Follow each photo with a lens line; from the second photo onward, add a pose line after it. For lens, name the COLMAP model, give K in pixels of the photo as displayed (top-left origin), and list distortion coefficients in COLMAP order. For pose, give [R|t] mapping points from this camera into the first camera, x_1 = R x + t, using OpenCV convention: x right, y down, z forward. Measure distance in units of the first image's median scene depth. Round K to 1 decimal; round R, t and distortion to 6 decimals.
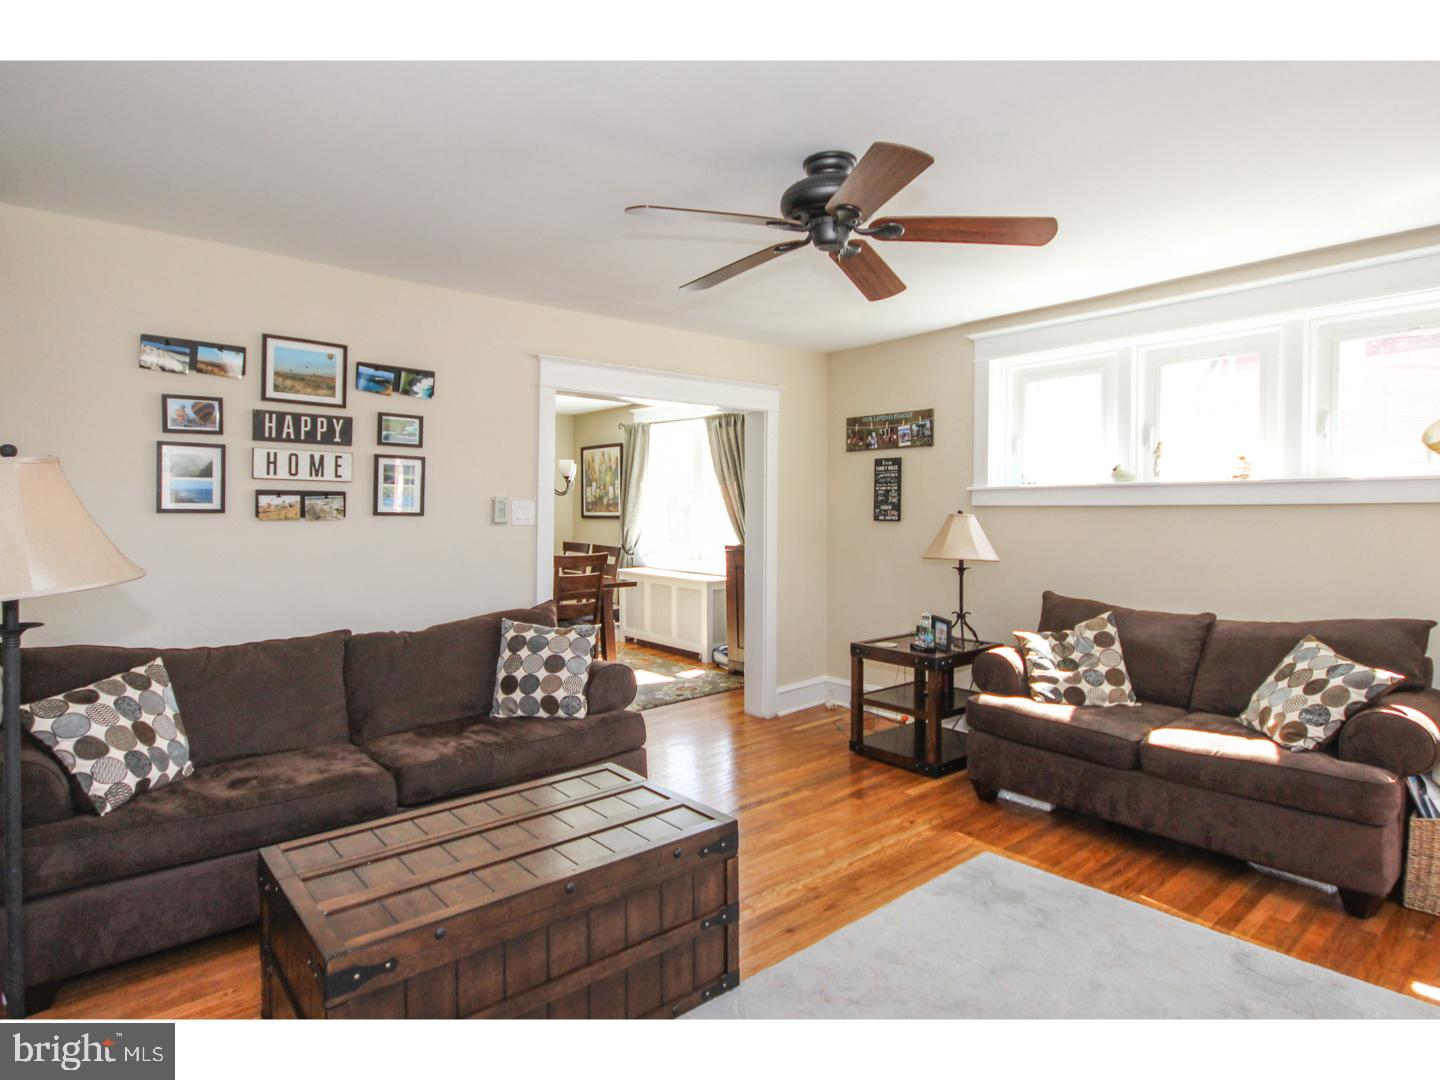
lens RADIAL K [[786.5, 0, 721.6], [0, 786.5, 523.1], [0, 0, 1]] dist [-0.000125, -0.000114]
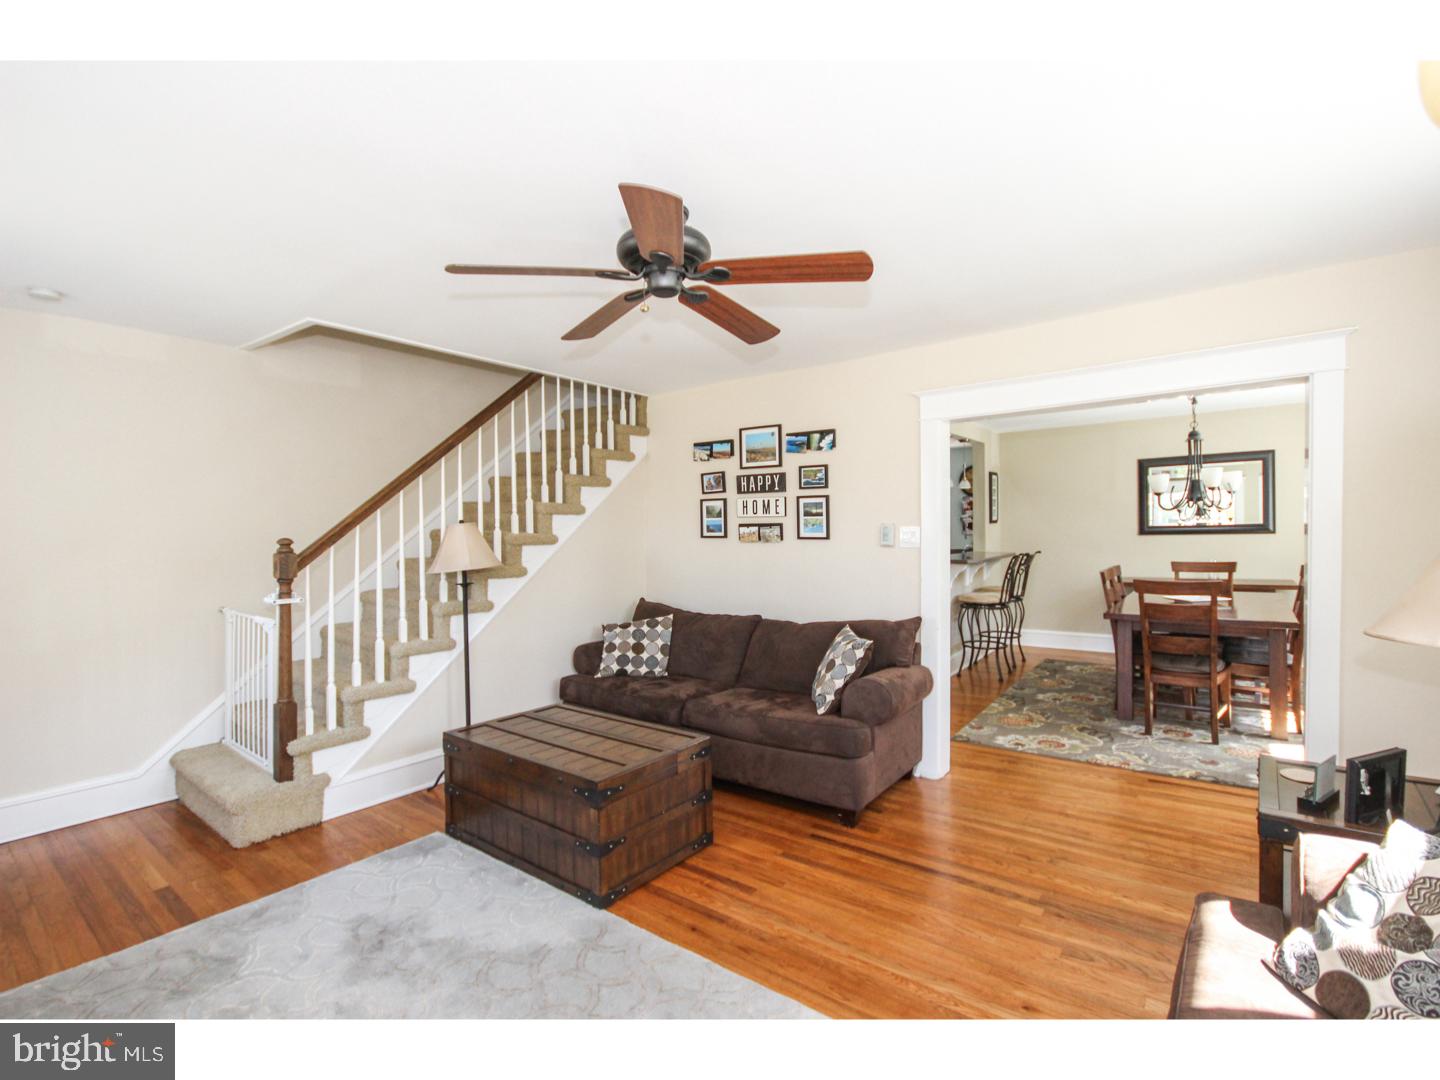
lens RADIAL K [[680.6, 0, 720.0], [0, 680.6, 540.0], [0, 0, 1]] dist [-0.000602, -0.000196]
pose [[0.201690, 0.014111, -0.979348, 0.783432], [0.003539, 0.999879, 0.015136, -0.029193], [0.979443, -0.006519, 0.201615, 0.654283]]
